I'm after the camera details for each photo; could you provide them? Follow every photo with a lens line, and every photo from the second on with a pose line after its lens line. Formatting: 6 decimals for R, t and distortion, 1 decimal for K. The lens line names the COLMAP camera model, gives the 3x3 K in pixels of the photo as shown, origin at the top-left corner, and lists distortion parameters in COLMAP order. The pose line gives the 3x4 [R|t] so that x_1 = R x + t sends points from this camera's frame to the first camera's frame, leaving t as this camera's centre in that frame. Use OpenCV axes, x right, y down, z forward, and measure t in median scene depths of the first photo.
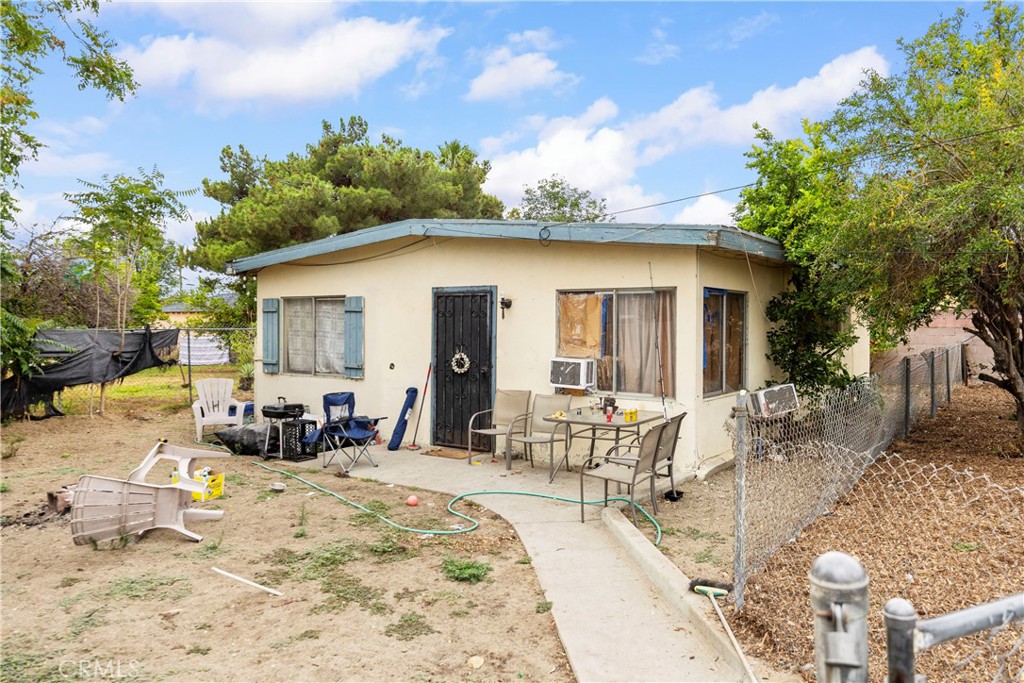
lens RADIAL K [[757.8, 0, 511.5], [0, 757.8, 309.9], [0, 0, 1]] dist [-0.005256, -0.005083]
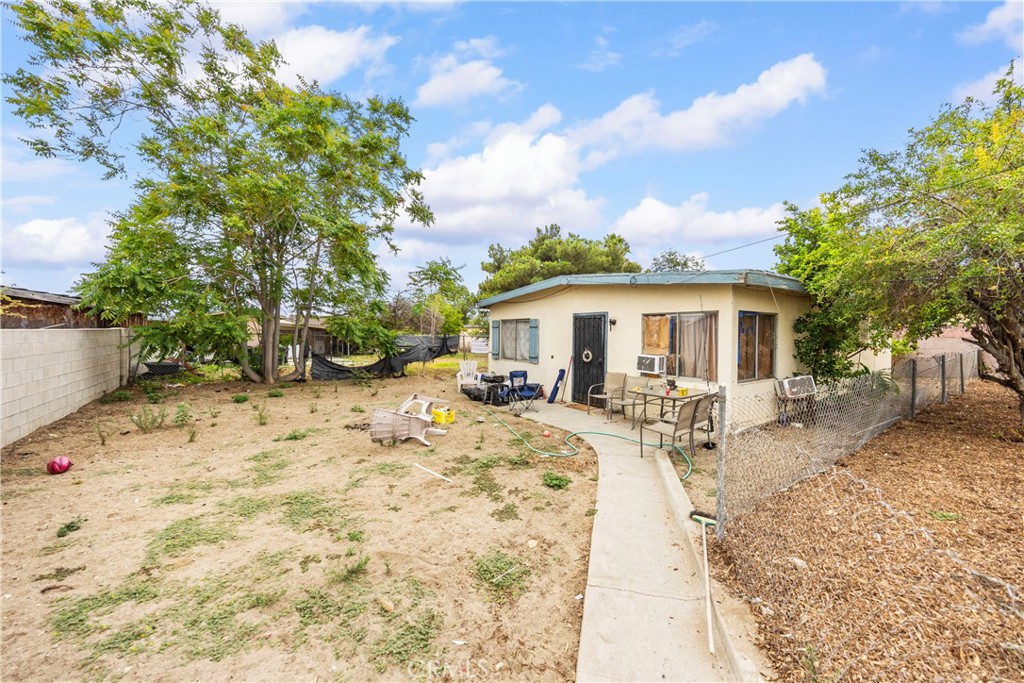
lens RADIAL K [[392.5, 0, 515.6], [0, 392.5, 328.9], [0, 0, 1]] dist [-0.002969, 0.000340]
pose [[0.939497, -0.000661, -0.342557, 0.096392], [0.003143, 0.999973, 0.006691, 0.000424], [0.342544, -0.007363, 0.939473, 0.095196]]
